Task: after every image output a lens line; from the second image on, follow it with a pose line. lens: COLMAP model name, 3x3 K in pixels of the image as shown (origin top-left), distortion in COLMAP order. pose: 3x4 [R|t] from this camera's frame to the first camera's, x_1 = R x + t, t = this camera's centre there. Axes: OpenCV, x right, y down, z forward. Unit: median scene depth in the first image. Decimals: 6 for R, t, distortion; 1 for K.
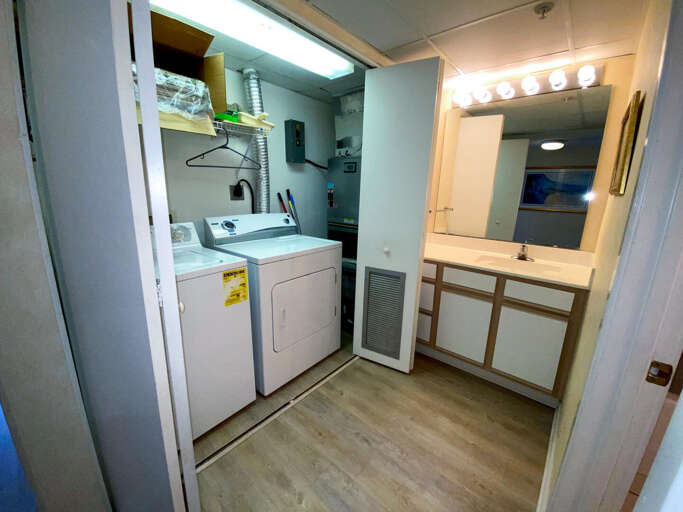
lens RADIAL K [[274.5, 0, 340.1], [0, 274.5, 253.8], [0, 0, 1]] dist [0.024353, -0.021315]
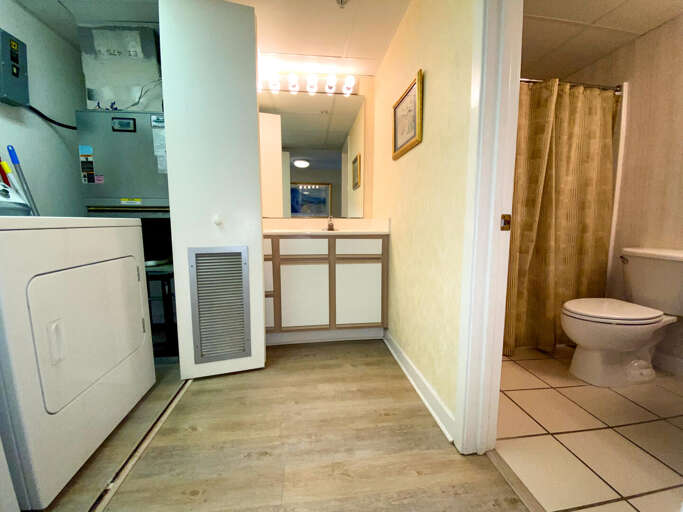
lens RADIAL K [[274.5, 0, 340.1], [0, 274.5, 253.8], [0, 0, 1]] dist [0.024353, -0.021315]
pose [[0.677038, -0.116991, 0.726590, -0.178718], [0.186063, 0.982420, -0.015191, 0.155944], [-0.712039, 0.145477, 0.686904, 0.213765]]
